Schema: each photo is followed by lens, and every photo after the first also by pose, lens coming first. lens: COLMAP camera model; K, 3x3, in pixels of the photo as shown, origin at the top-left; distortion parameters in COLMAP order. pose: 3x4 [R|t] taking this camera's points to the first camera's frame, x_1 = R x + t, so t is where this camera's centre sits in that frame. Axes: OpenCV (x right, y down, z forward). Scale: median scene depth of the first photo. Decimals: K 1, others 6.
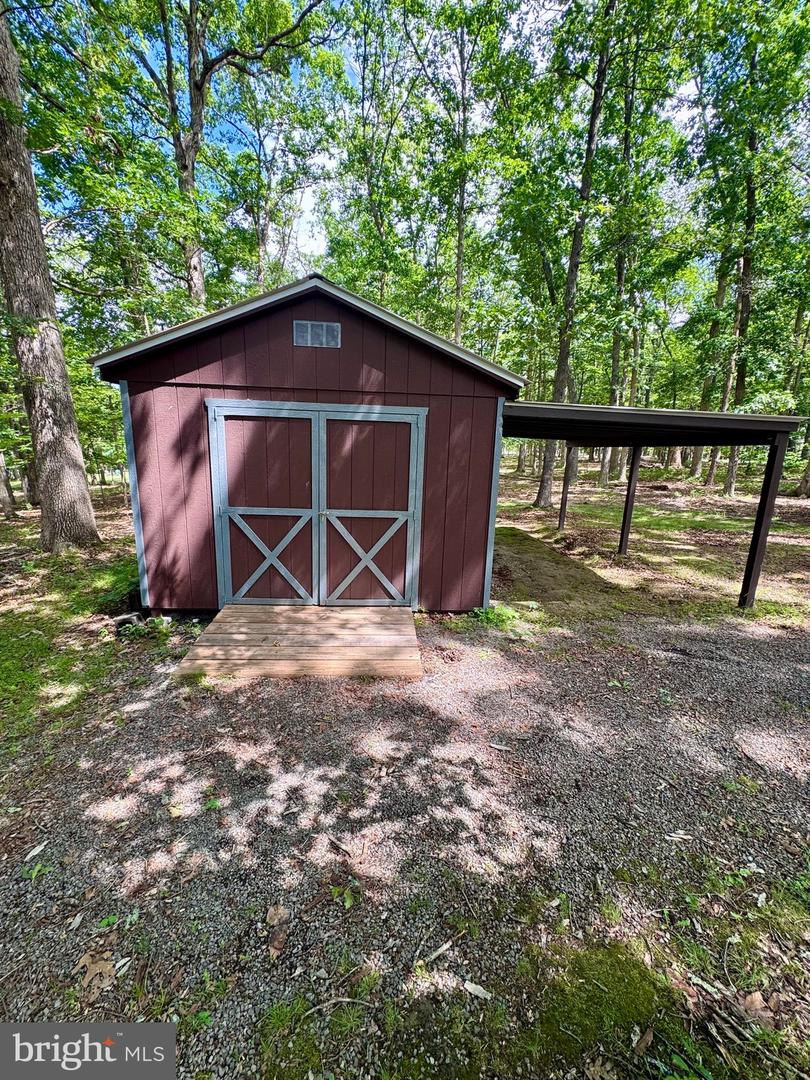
lens RADIAL K [[431.3, 0, 405.3], [0, 431.3, 537.5], [0, 0, 1]] dist [0.004473, -0.000146]
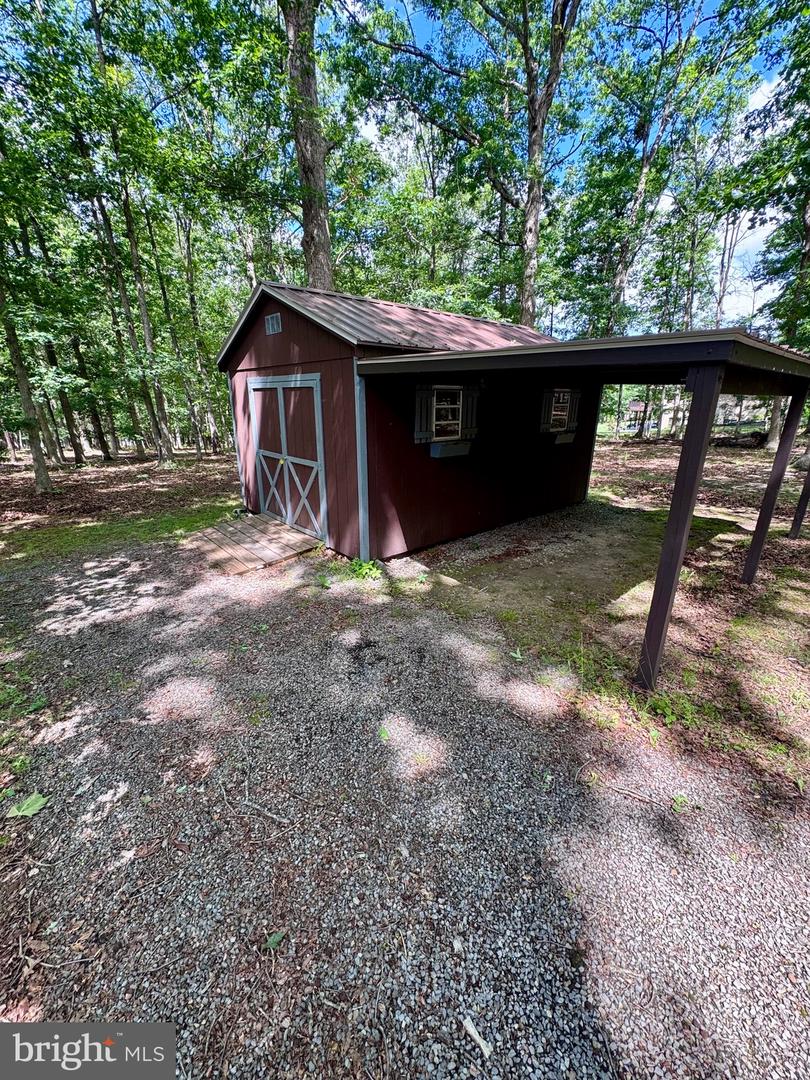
lens RADIAL K [[431.3, 0, 405.3], [0, 431.3, 540.2], [0, 0, 1]] dist [0.004473, -0.000146]
pose [[0.605748, 0.219911, -0.764662, 1.941886], [-0.144605, 0.975468, 0.165985, -0.144760], [0.782406, 0.010029, 0.622688, 0.762335]]
